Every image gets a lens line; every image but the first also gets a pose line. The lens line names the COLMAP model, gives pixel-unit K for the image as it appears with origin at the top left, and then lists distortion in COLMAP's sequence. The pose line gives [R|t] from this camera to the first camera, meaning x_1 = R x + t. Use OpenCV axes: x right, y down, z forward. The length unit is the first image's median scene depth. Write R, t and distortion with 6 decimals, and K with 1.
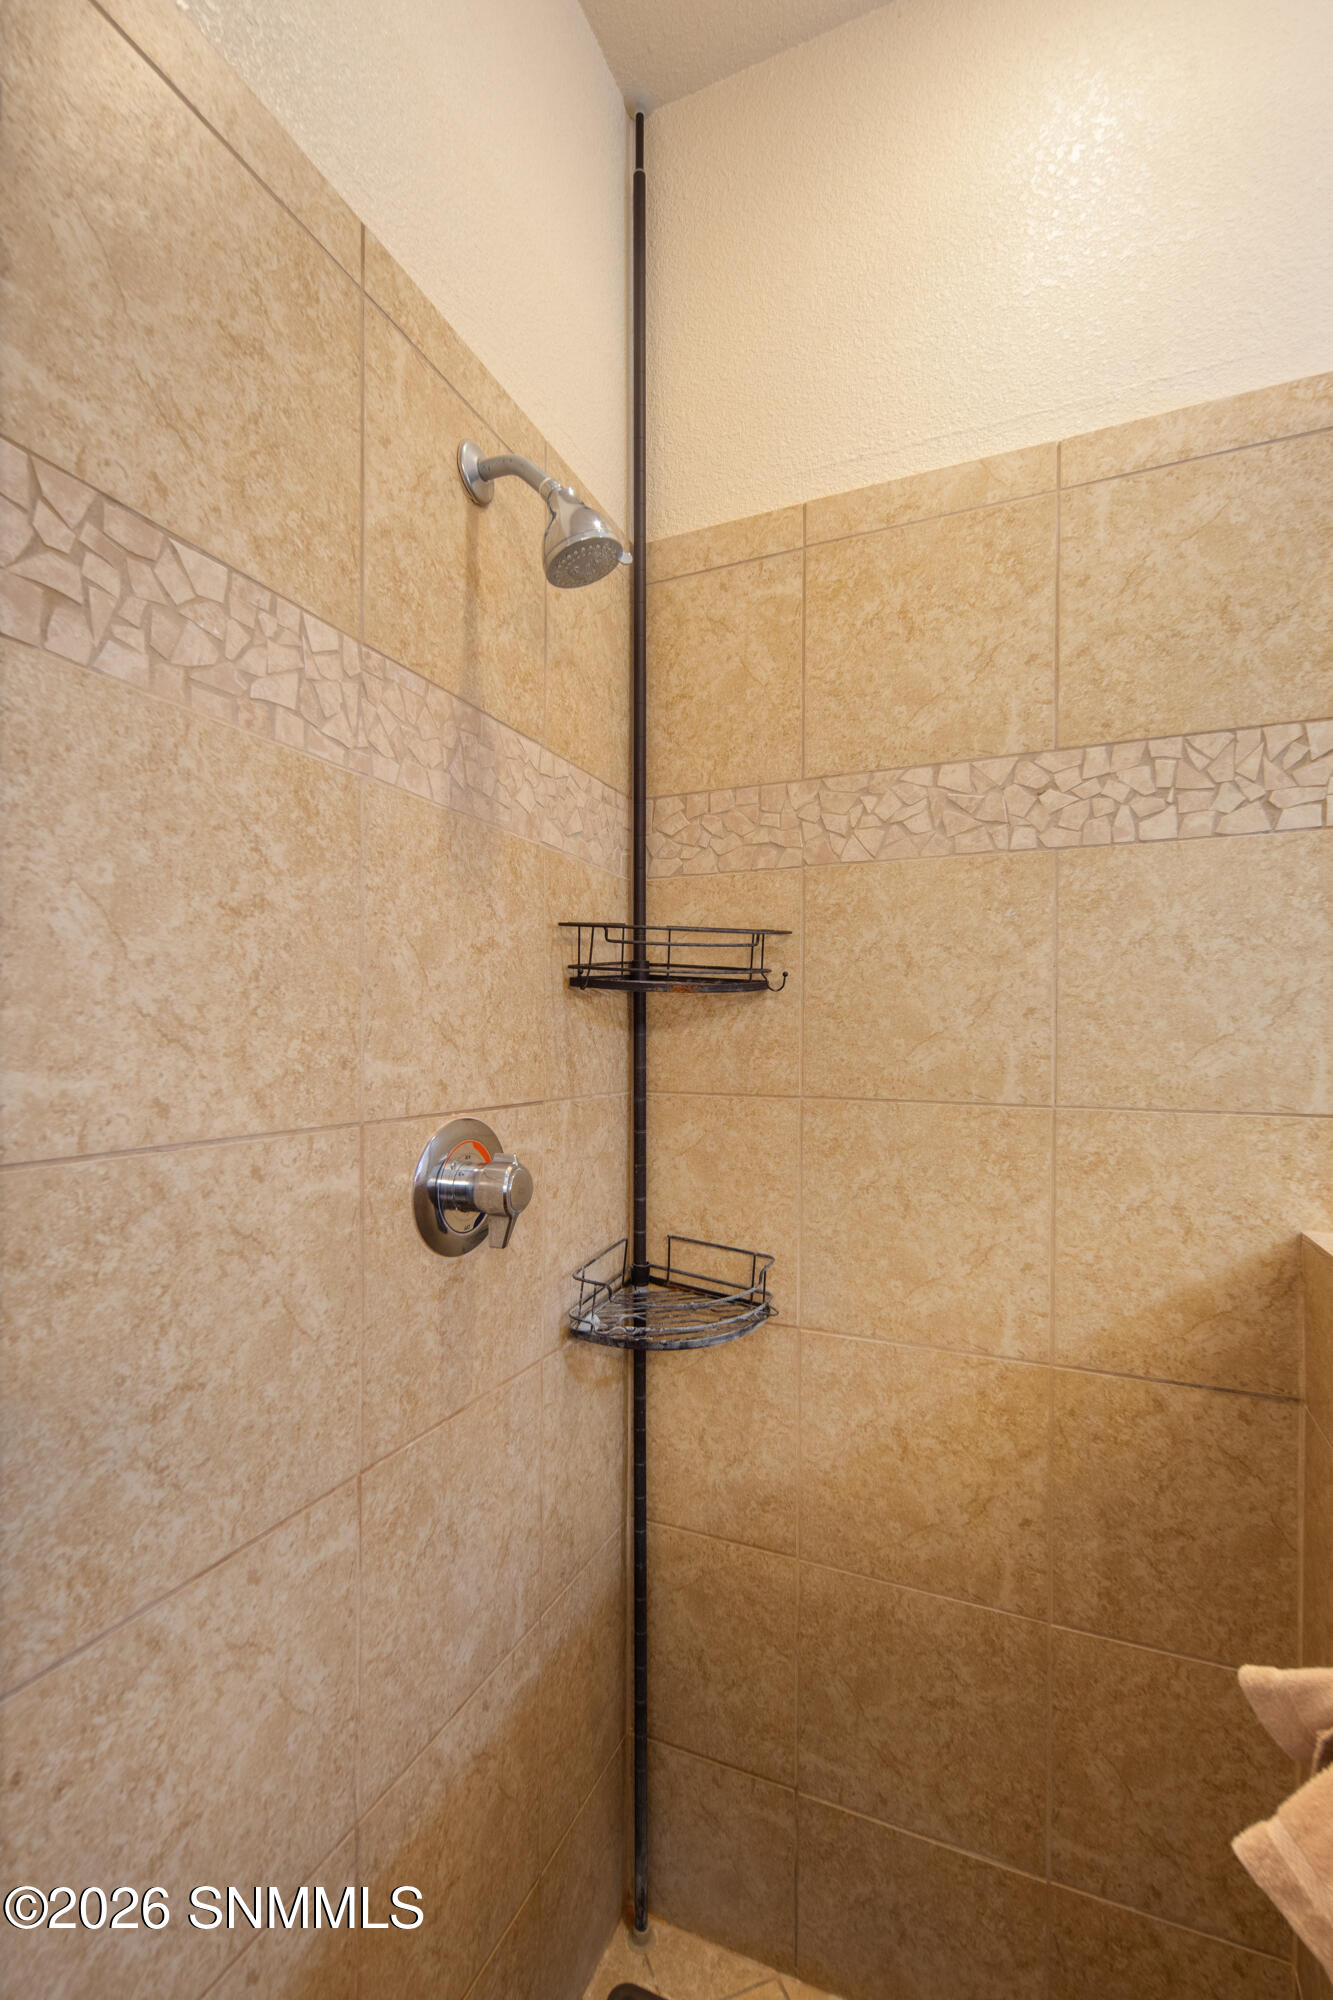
lens RADIAL K [[899.7, 0, 664.2], [0, 899.7, 1038.7], [0, 0, 1]] dist [-0.001832, -0.000117]
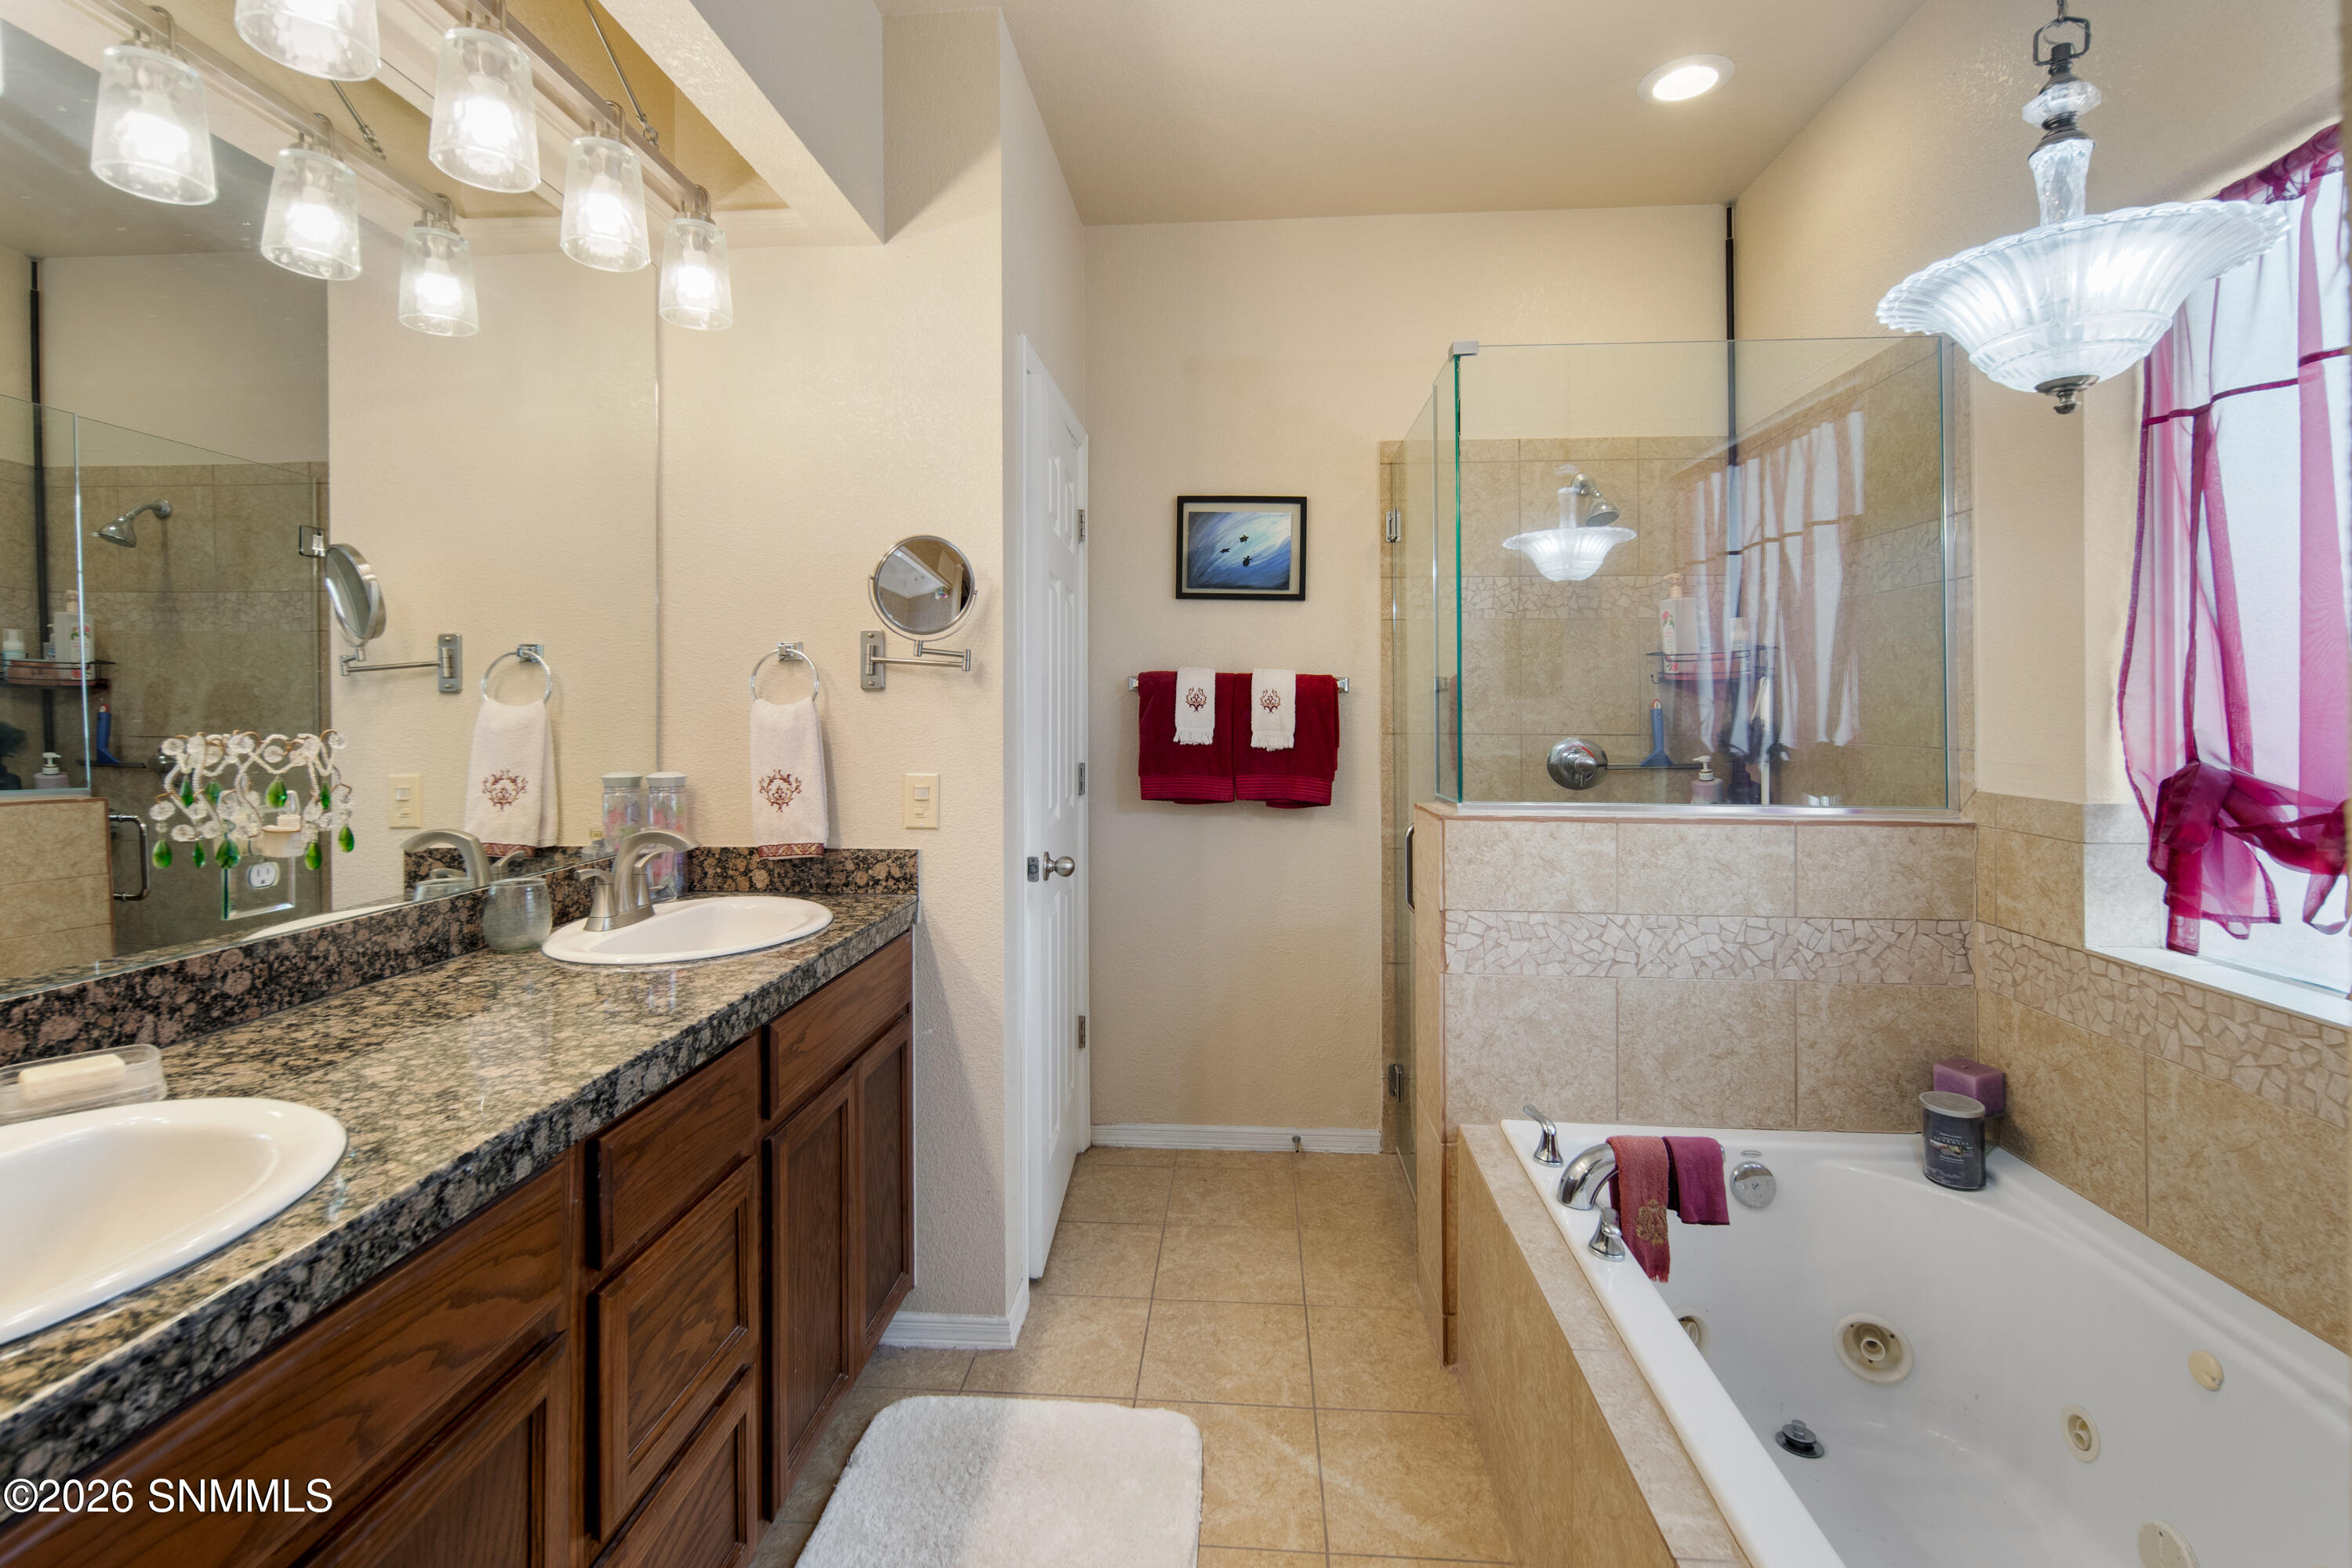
lens RADIAL K [[1045.6, 0, 1181.3], [0, 1045.6, 730.7], [0, 0, 1]] dist [0.001702, -0.000102]
pose [[0.337450, 0.018411, -0.941164, 2.132653], [-0.000869, 0.999814, 0.019247, 0.012707], [0.941343, -0.005677, 0.337403, -1.040783]]
